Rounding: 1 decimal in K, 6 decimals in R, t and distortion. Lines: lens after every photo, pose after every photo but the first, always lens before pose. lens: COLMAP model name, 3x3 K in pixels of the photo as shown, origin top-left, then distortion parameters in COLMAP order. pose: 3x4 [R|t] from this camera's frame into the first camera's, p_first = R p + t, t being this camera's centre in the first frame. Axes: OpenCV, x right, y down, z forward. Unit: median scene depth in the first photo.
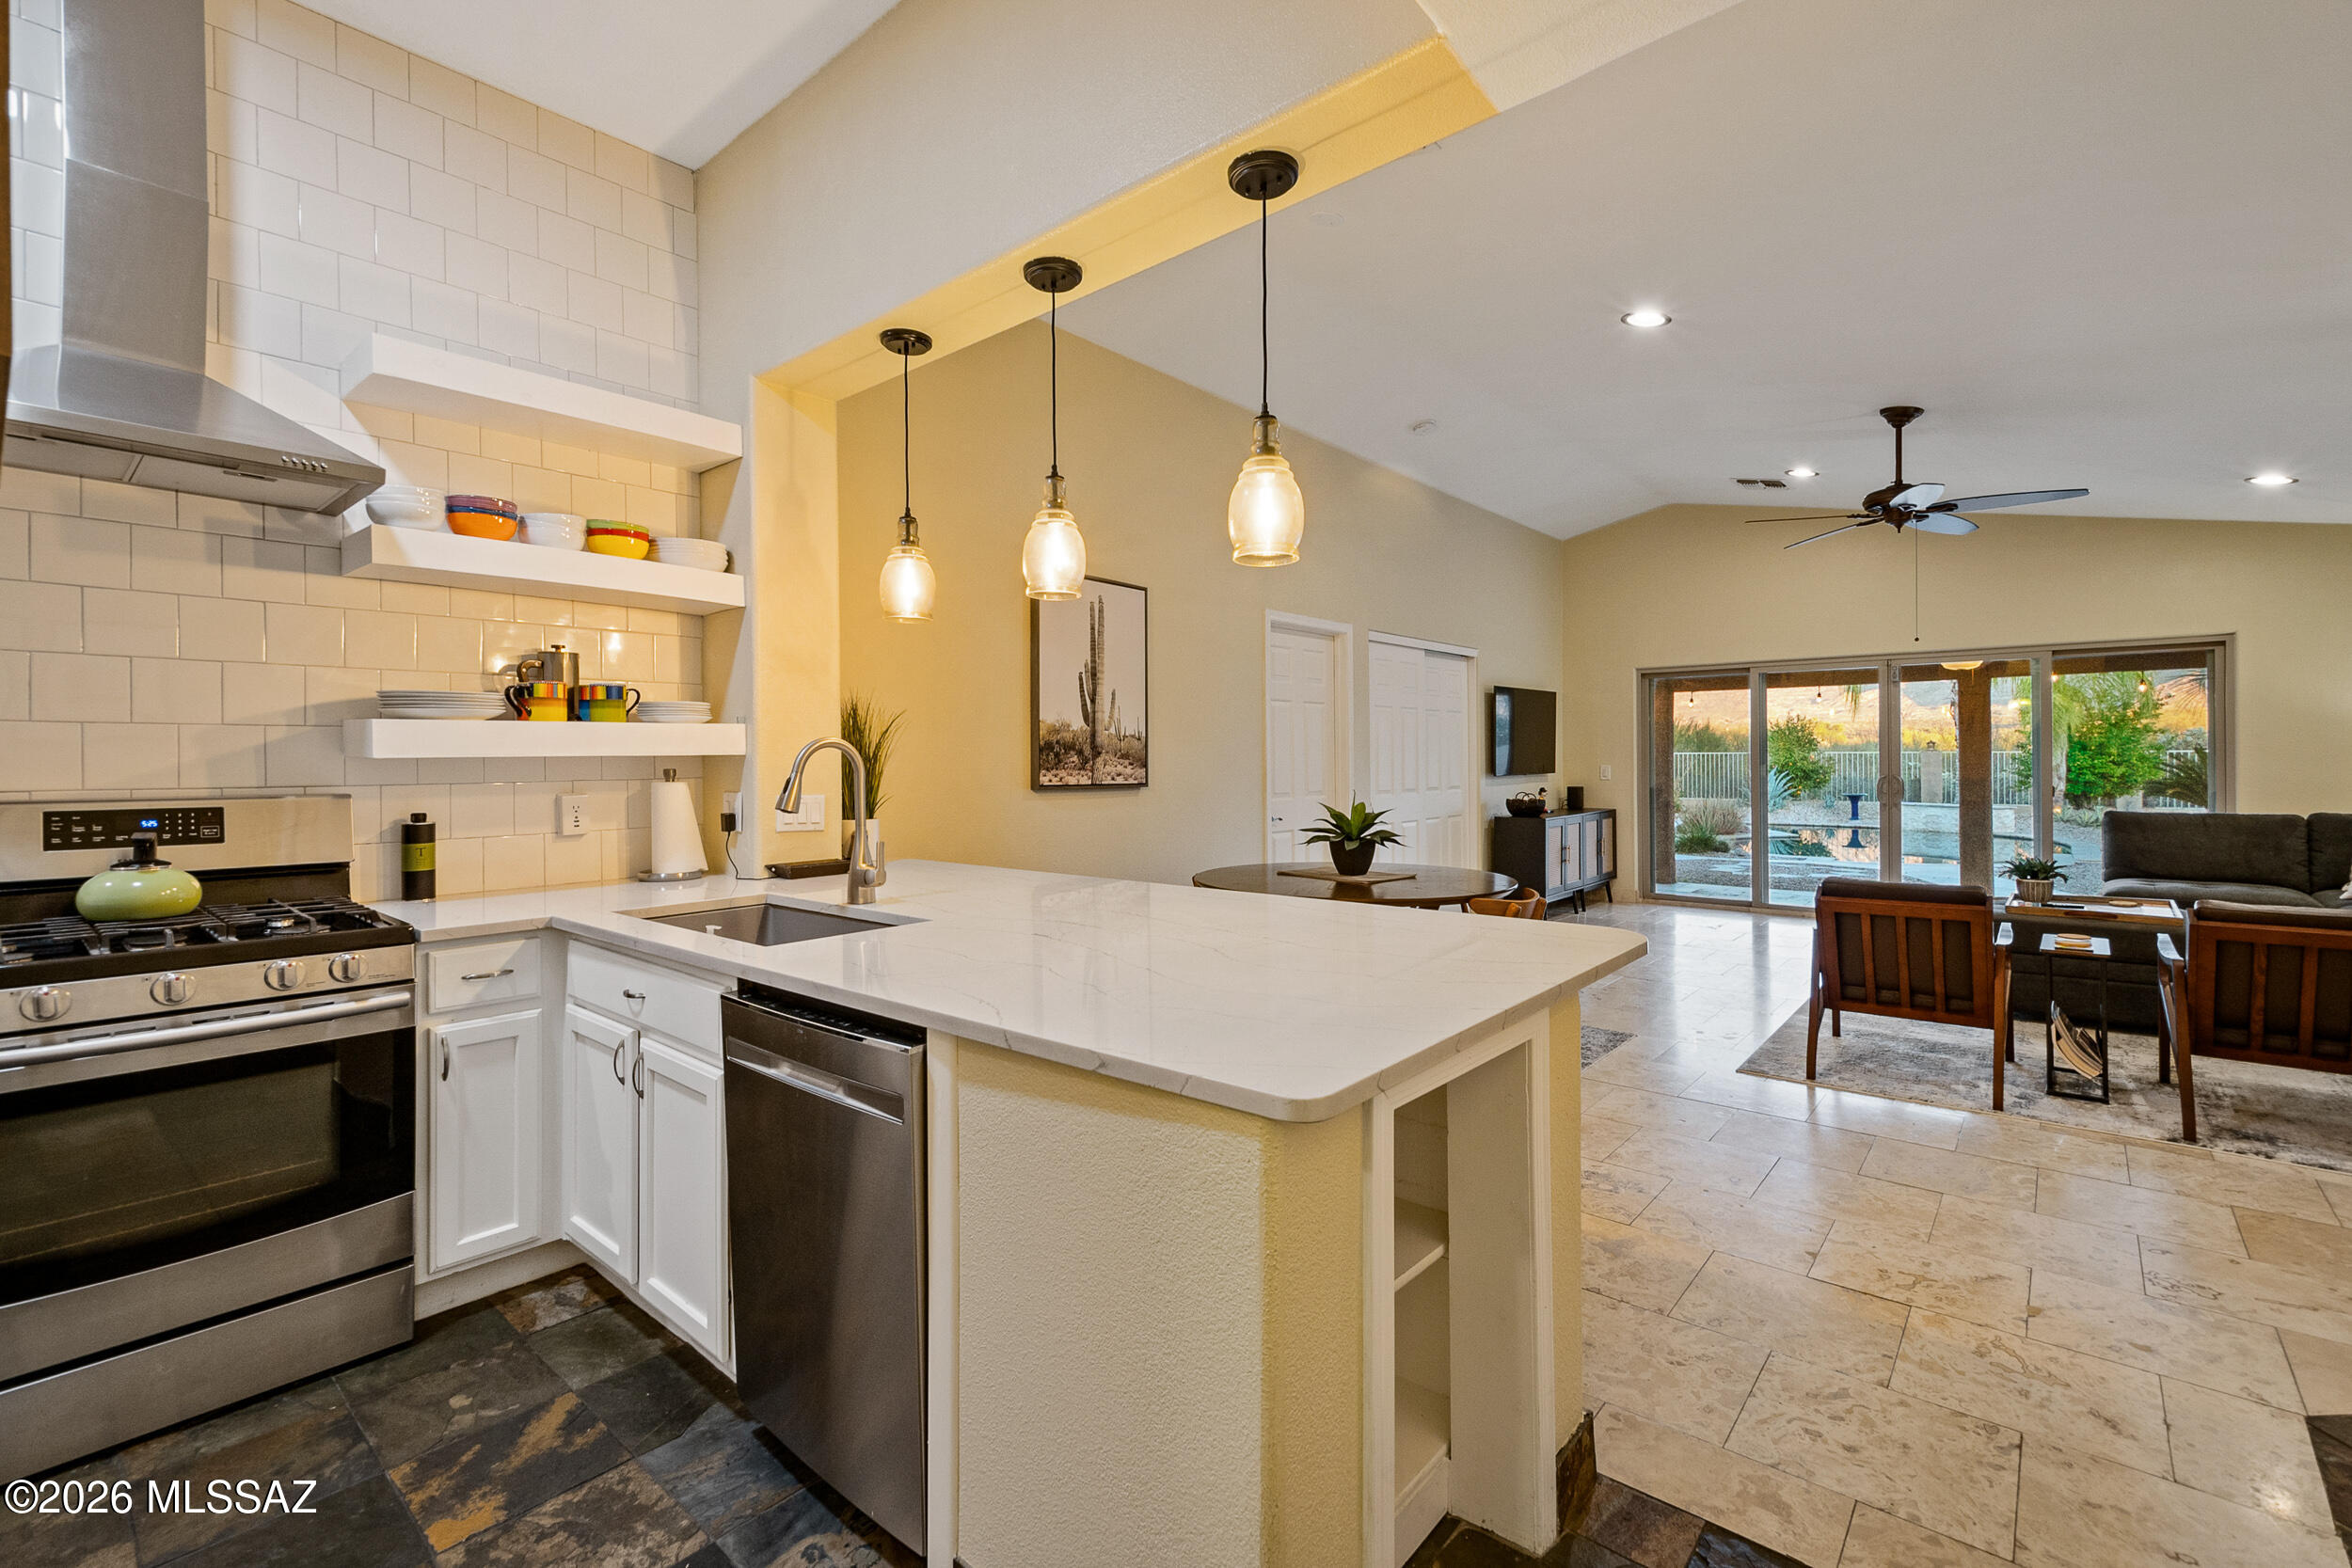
lens RADIAL K [[1037.0, 0, 1194.0], [0, 1037.0, 750.0], [0, 0, 1]] dist [0.010884, -0.001318]
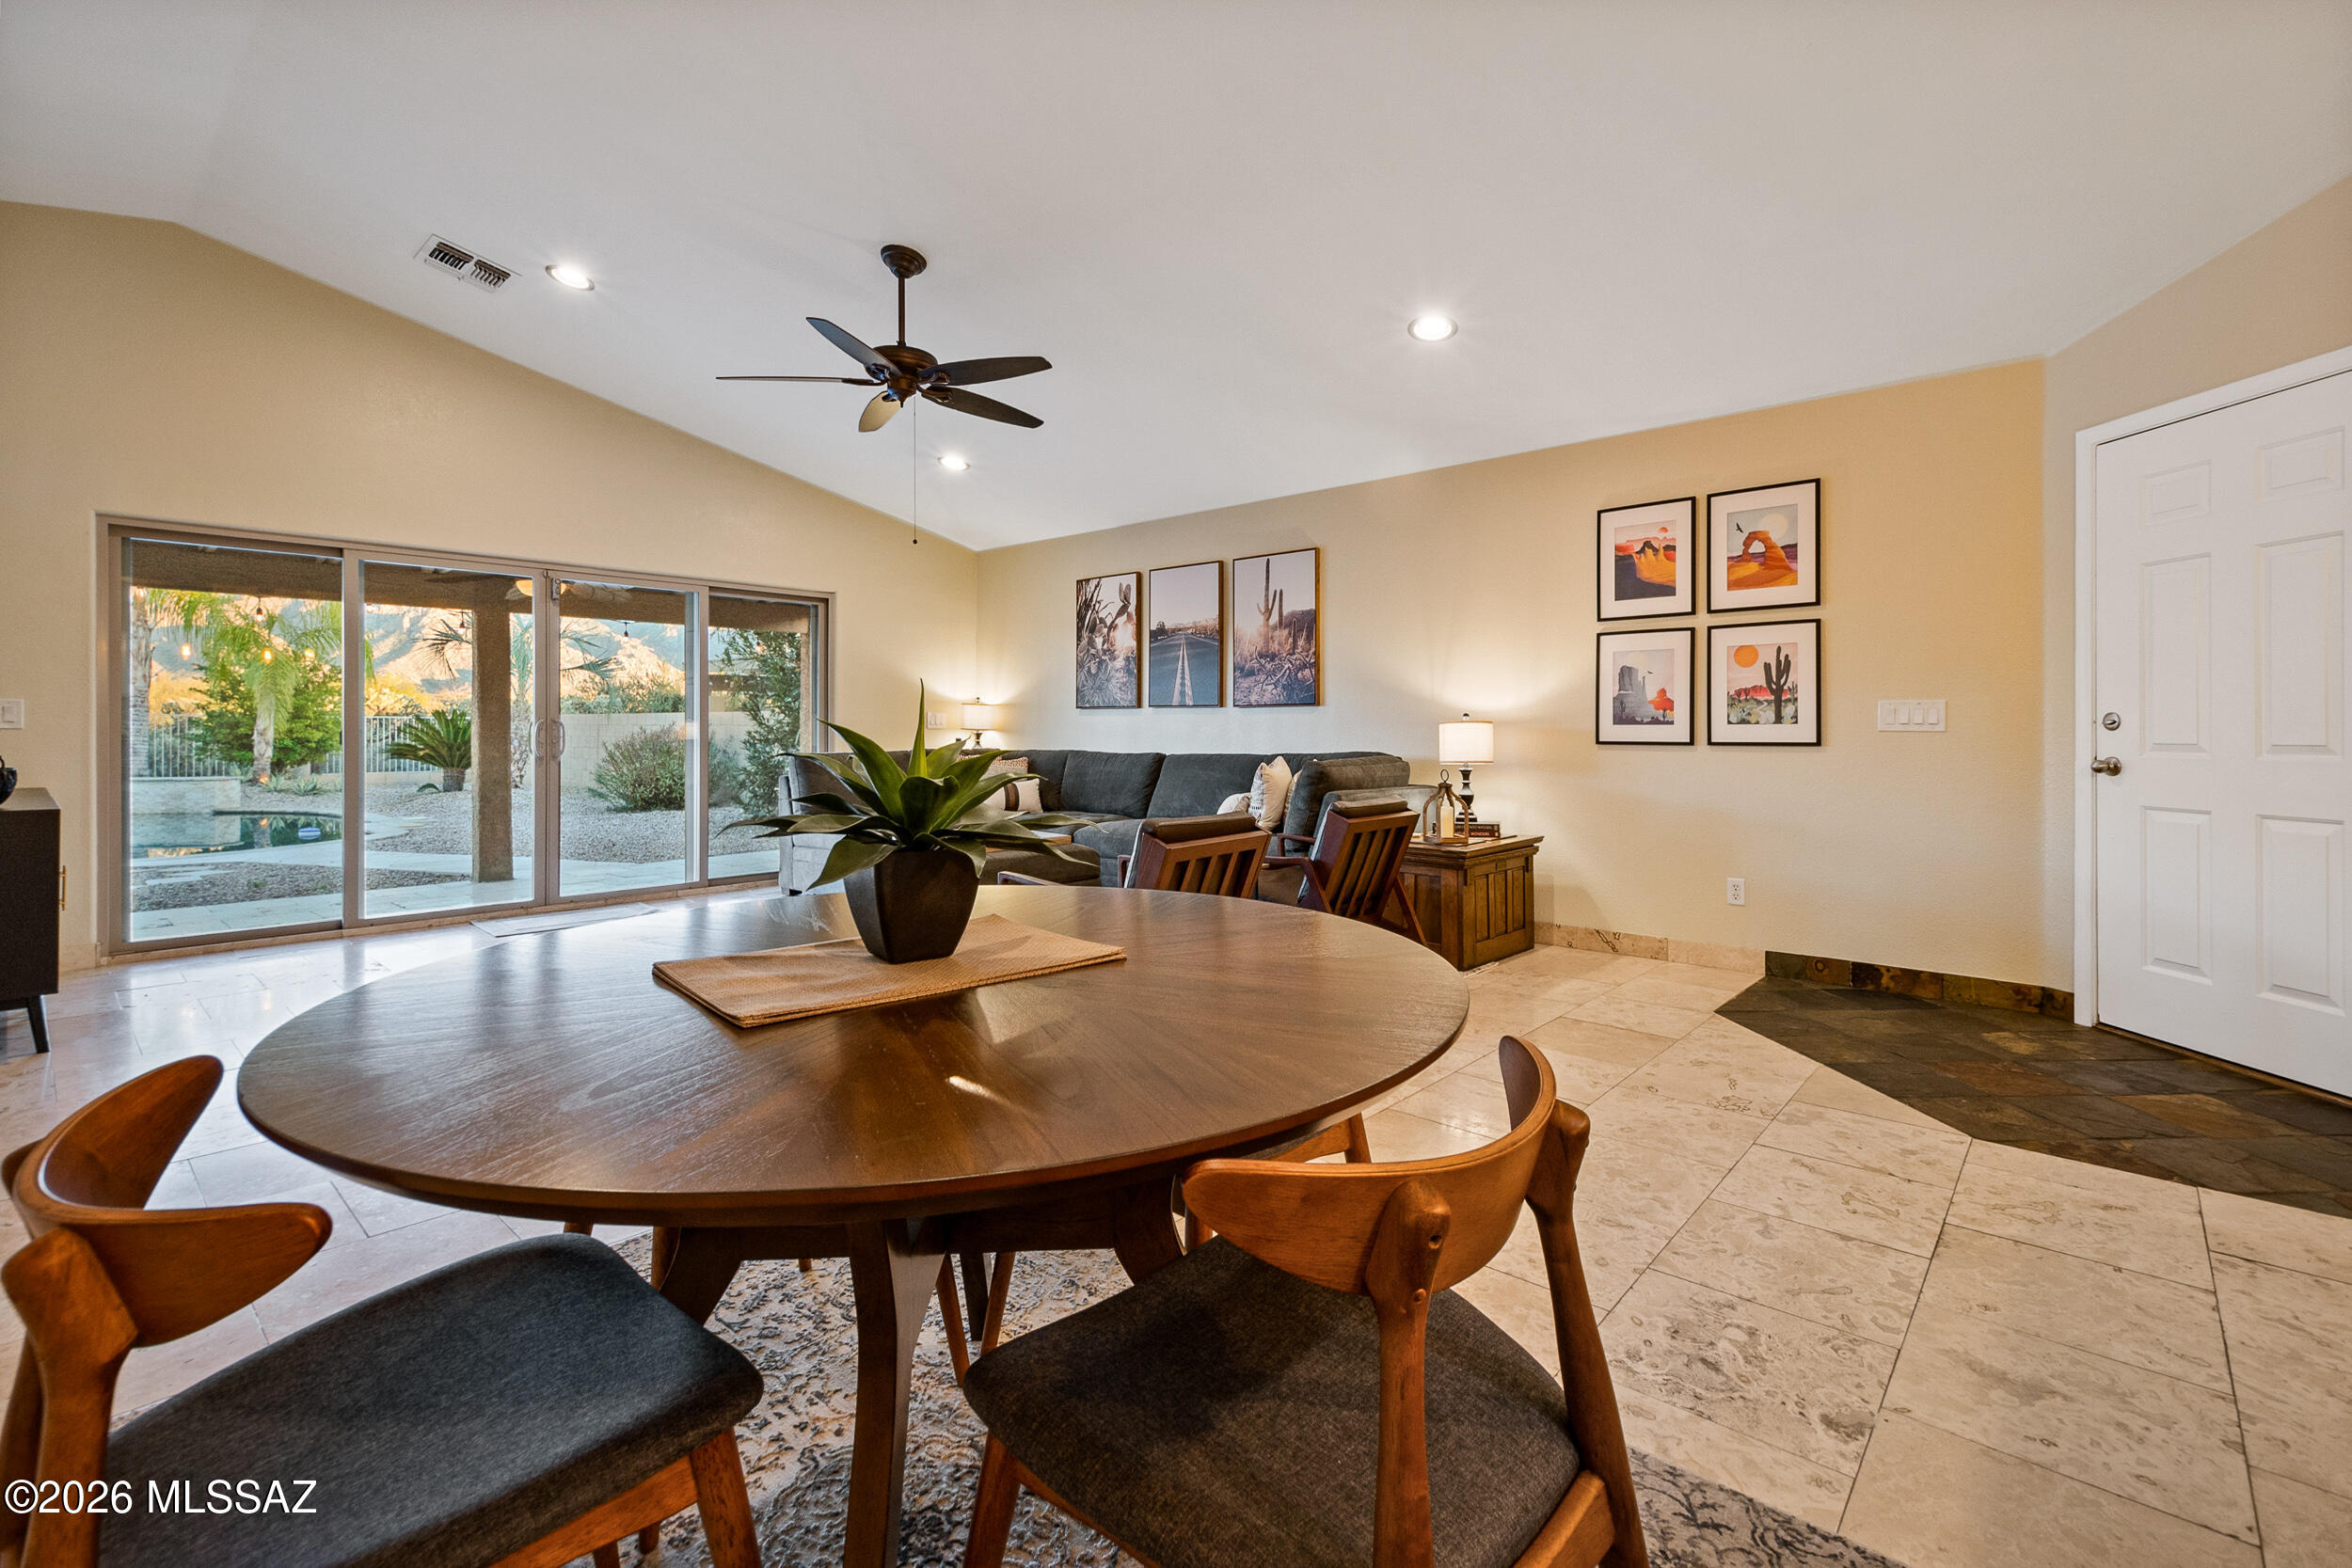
lens RADIAL K [[1037.0, 0, 1117.4], [0, 1037.0, 744.6], [0, 0, 1]] dist [0.010884, -0.001318]
pose [[0.038152, -0.009393, 0.999228, -0.229571], [-0.008205, 0.999919, 0.009713, 0.079643], [-0.999238, -0.008569, 0.038072, 1.395751]]
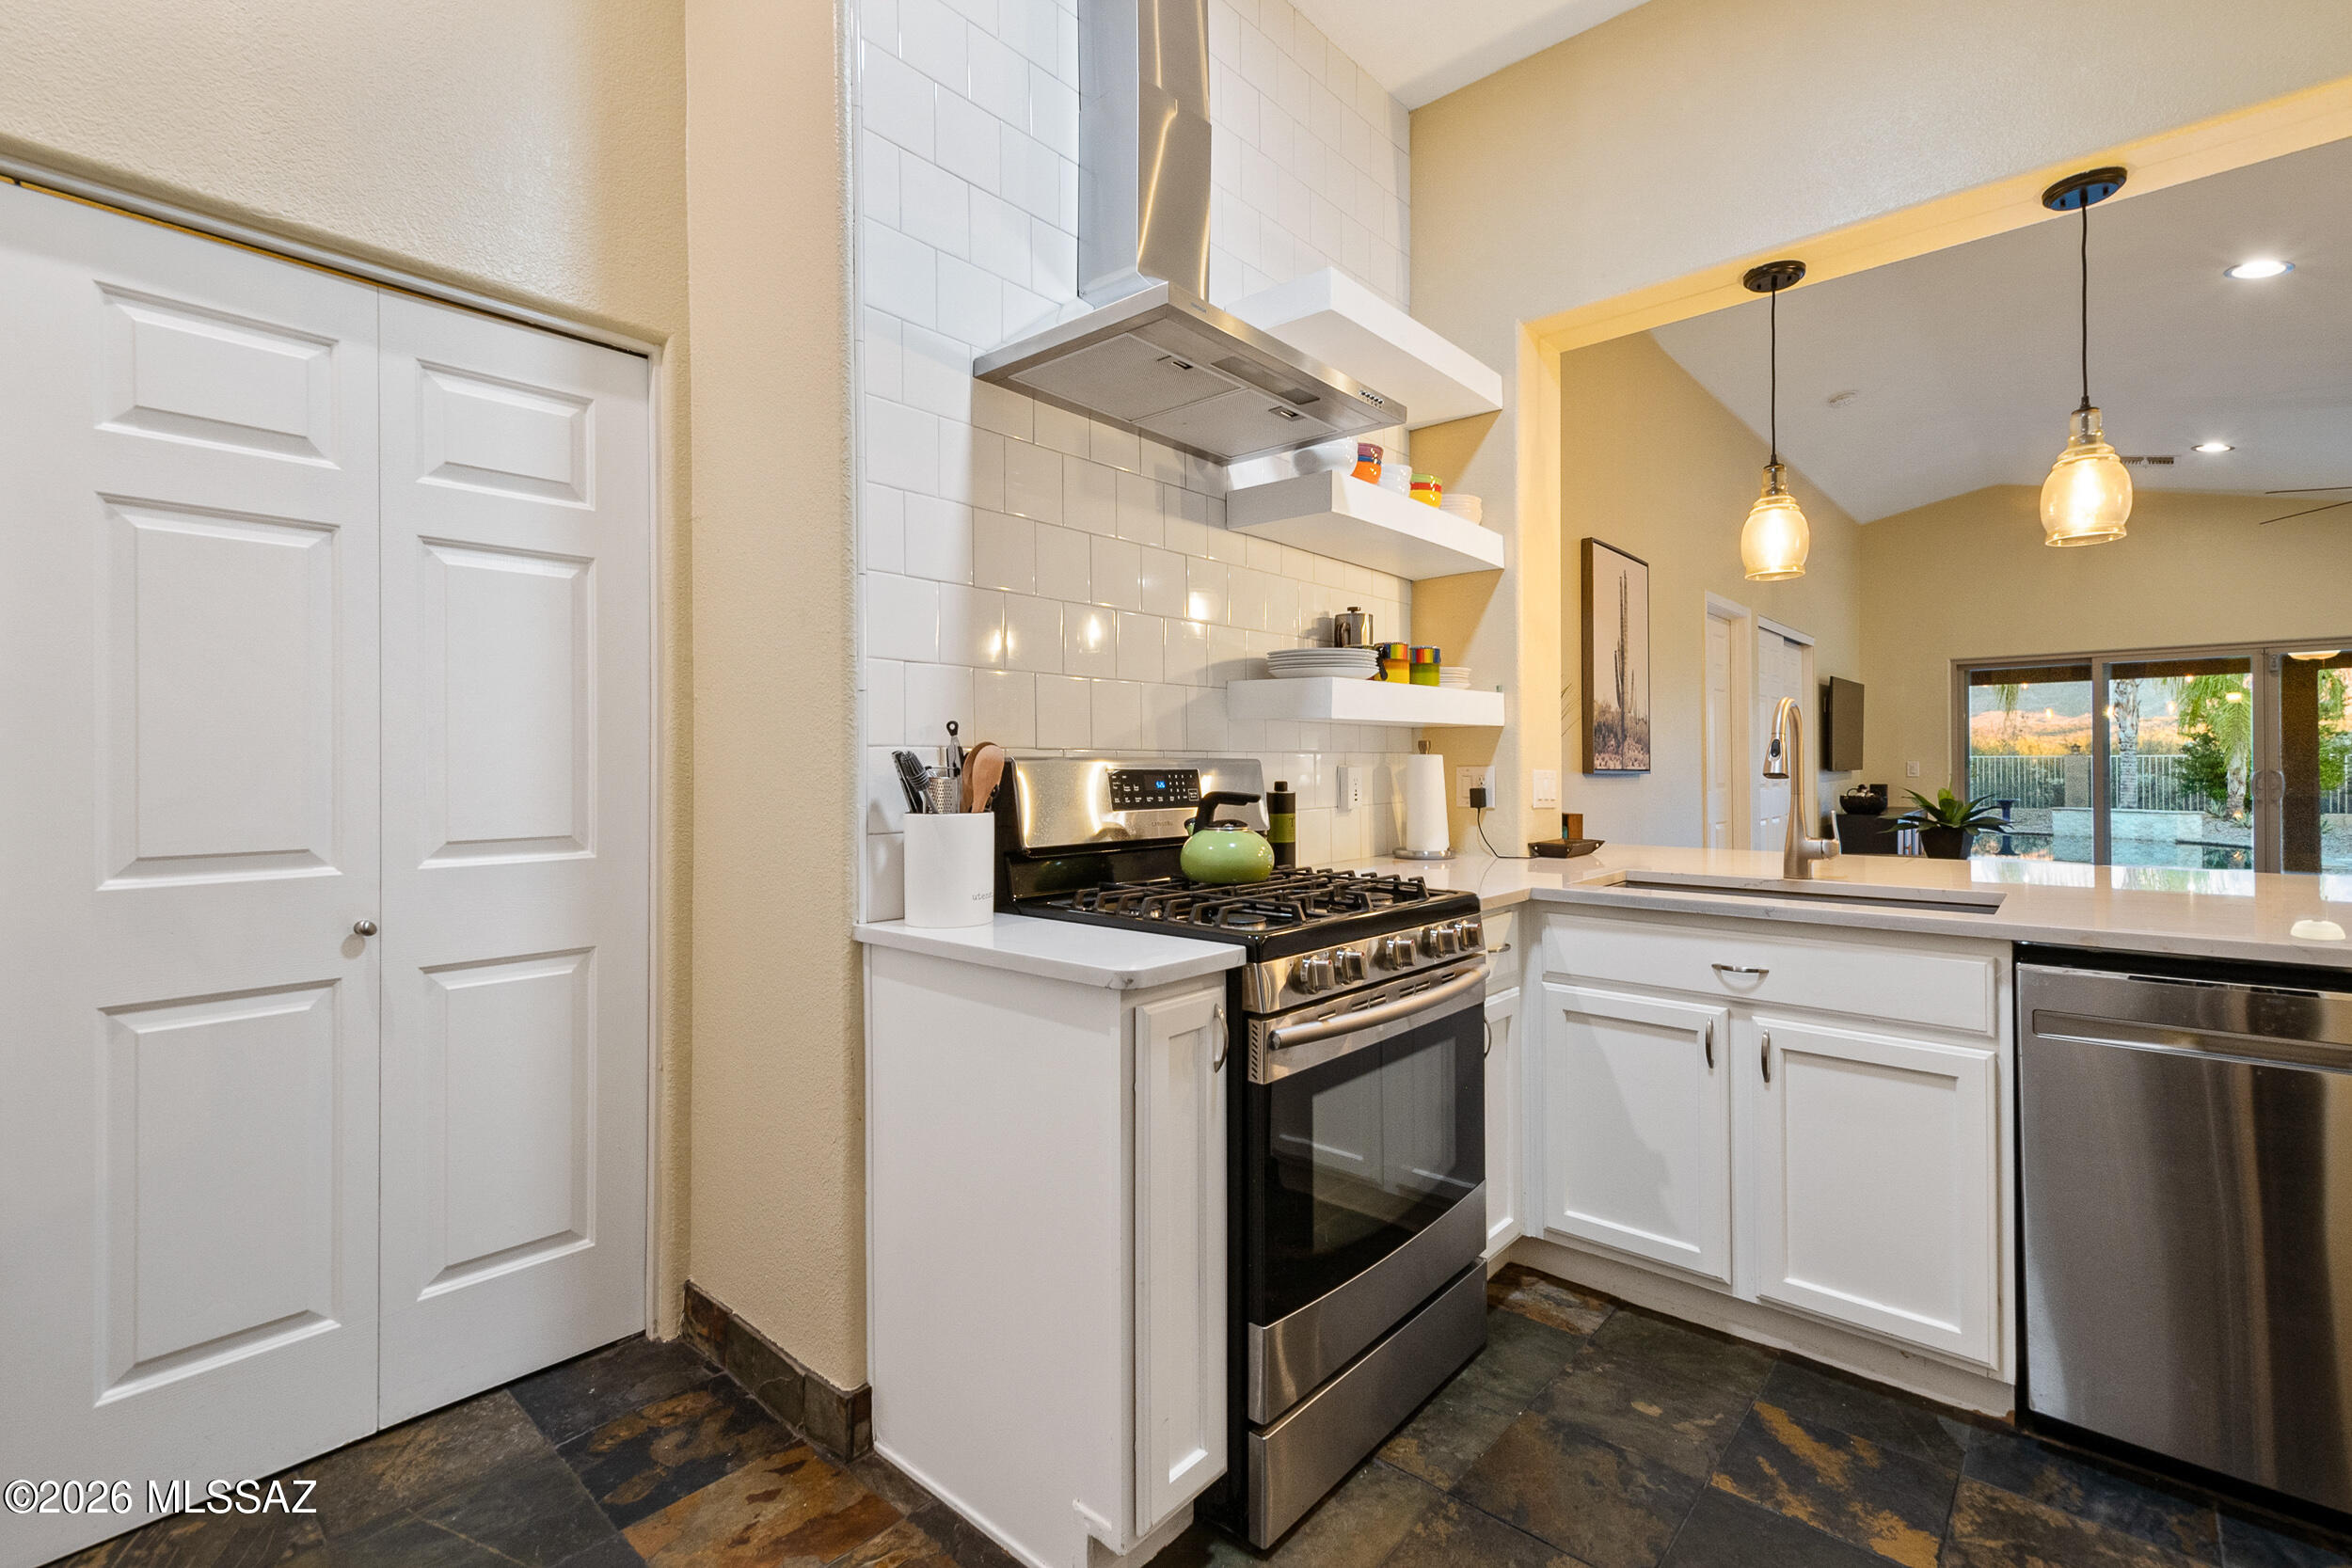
lens RADIAL K [[1037.0, 0, 1175.8], [0, 1037.0, 758.3], [0, 0, 1]] dist [0.010884, -0.001318]
pose [[0.999794, -0.001130, -0.020252, -0.793226], [0.001076, 0.999996, -0.002658, 0.040524], [0.020255, 0.002636, 0.999791, 0.056145]]
